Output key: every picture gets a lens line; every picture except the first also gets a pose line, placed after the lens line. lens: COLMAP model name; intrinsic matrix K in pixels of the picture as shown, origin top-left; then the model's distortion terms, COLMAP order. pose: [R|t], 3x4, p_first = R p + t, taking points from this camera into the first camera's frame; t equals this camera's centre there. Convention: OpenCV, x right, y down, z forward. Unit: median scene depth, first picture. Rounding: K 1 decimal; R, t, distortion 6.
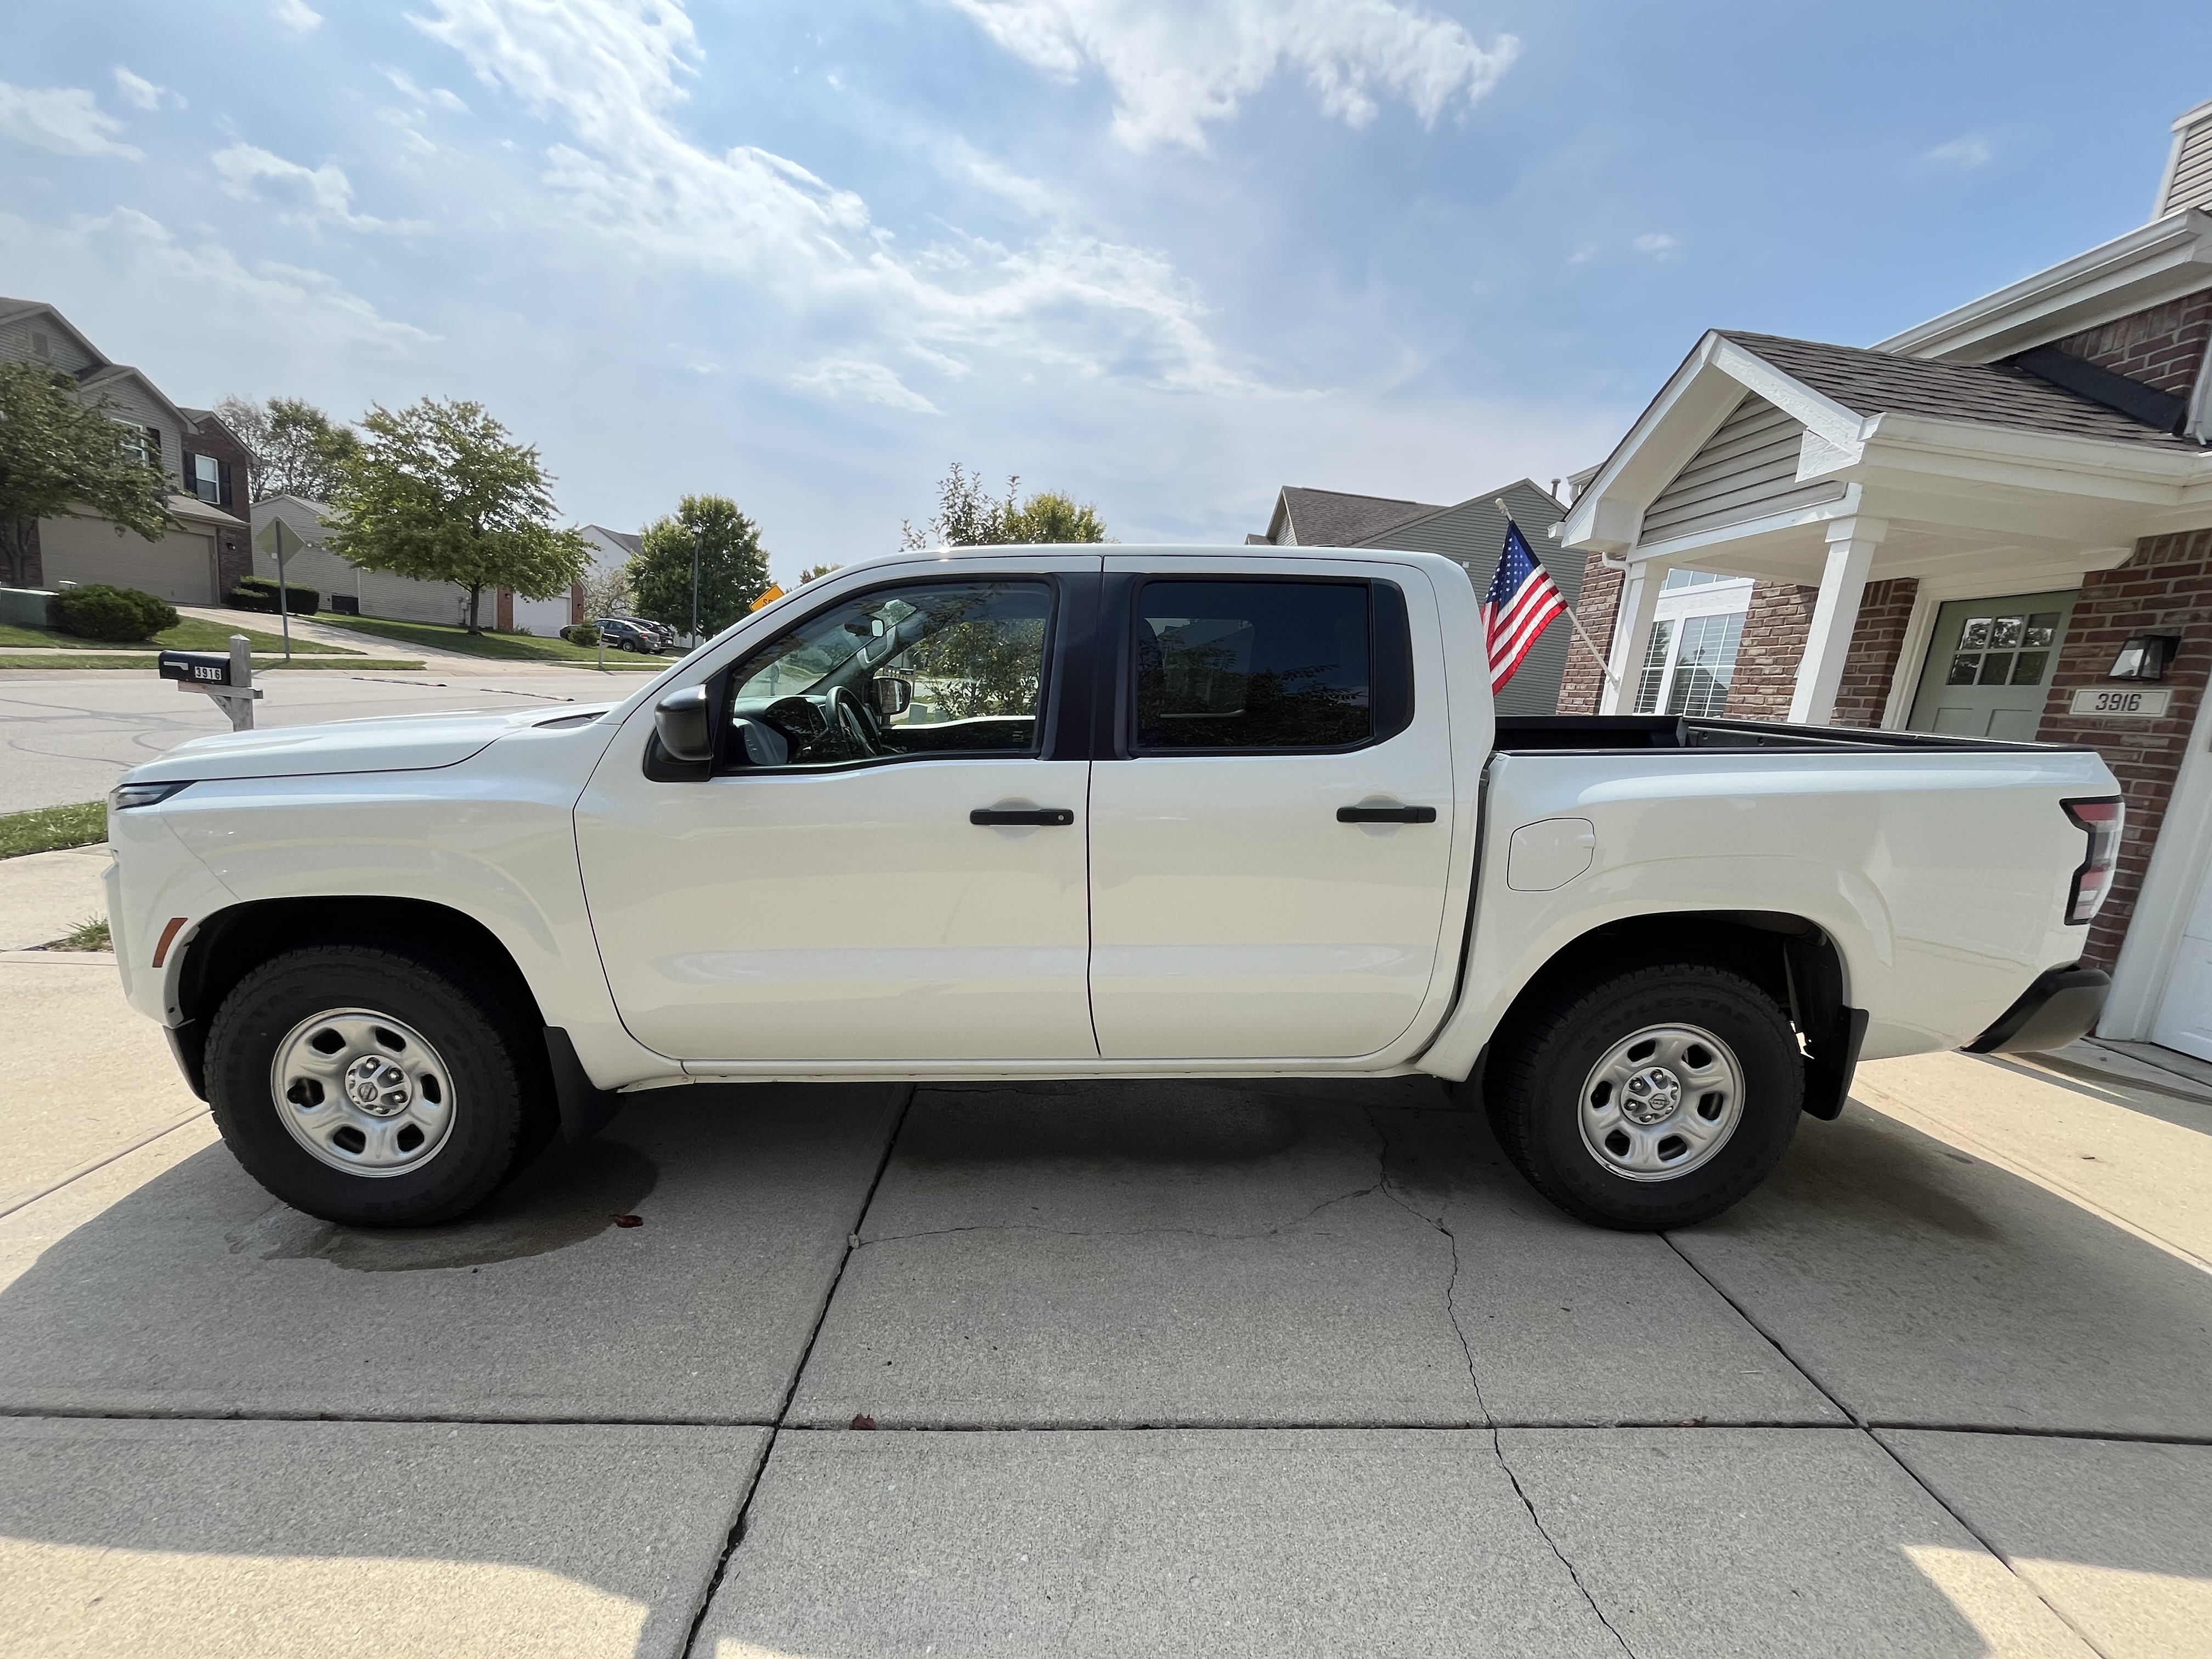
lens RADIAL K [[894.6, 0, 1116.7], [0, 894.6, 836.4], [0, 0, 1]] dist [-0.003683, -0.000543]
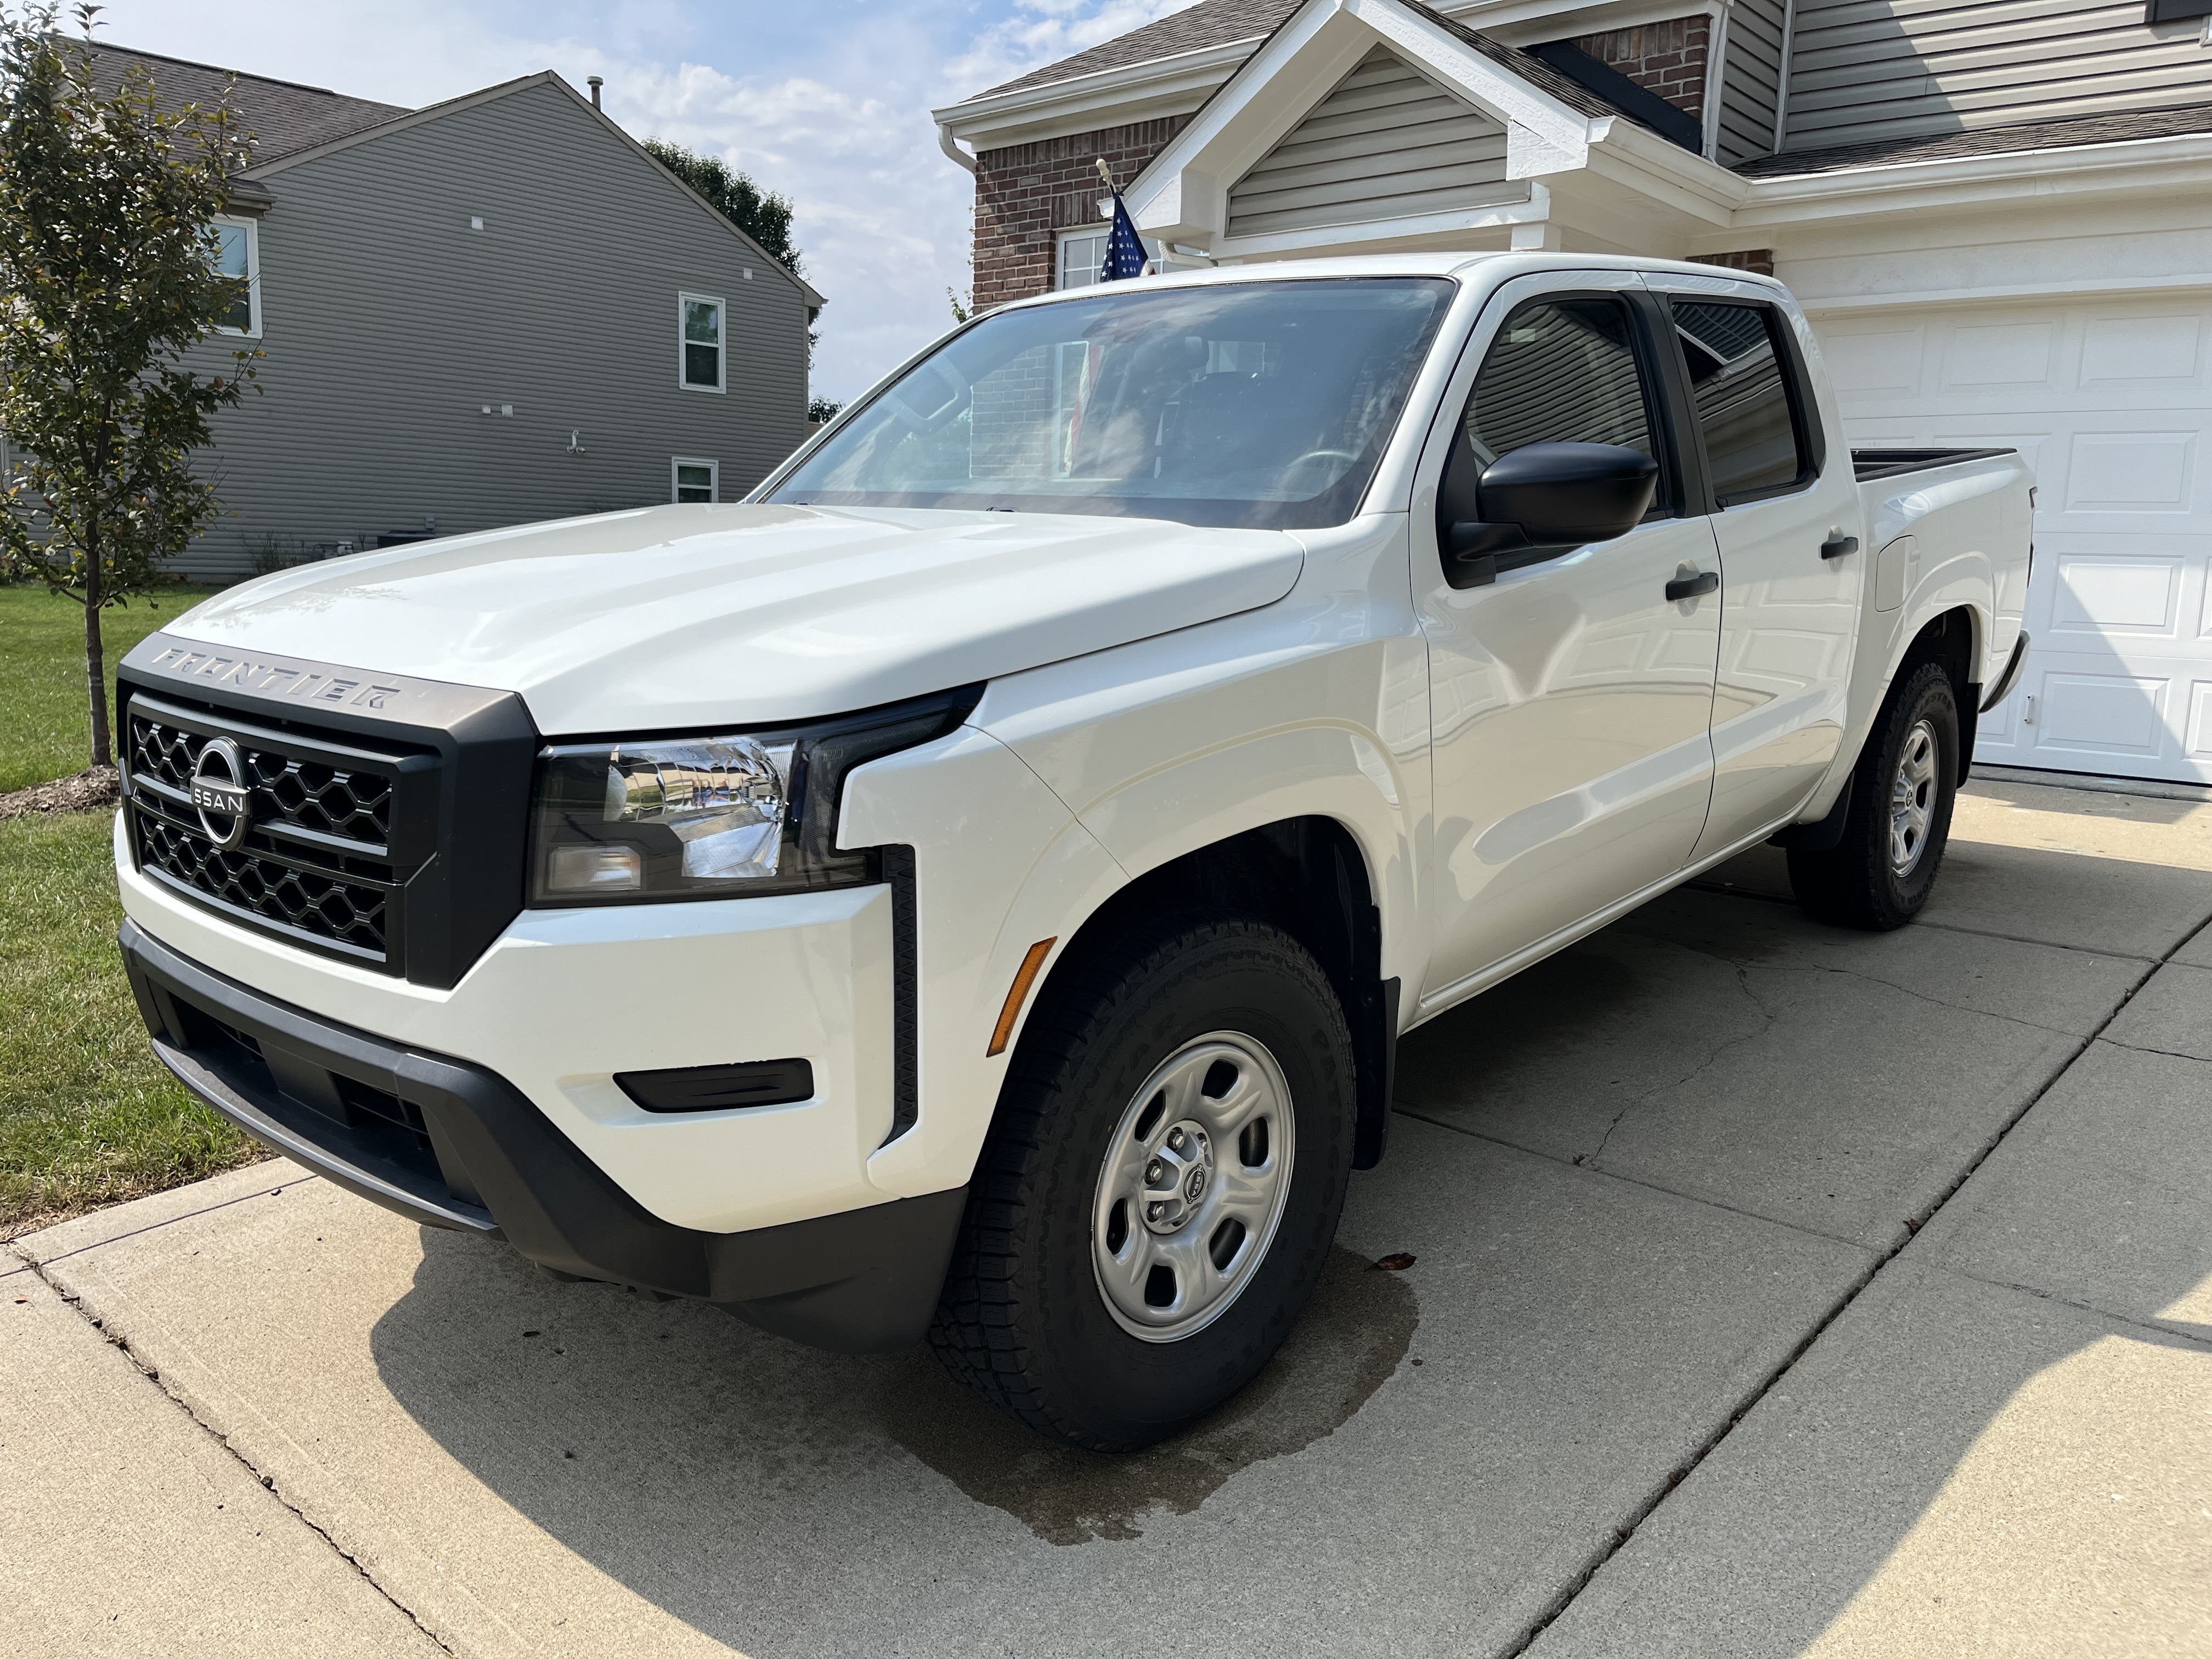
lens RADIAL K [[1669.3, 0, 1106.0], [0, 1669.3, 829.5], [0, 0, 1]] dist [0.072200, -0.120622]
pose [[0.685549, -0.200881, 0.699764, -1.564714], [0.162713, 0.979142, 0.121674, -0.076556], [-0.709610, 0.030448, 0.703936, 0.268269]]
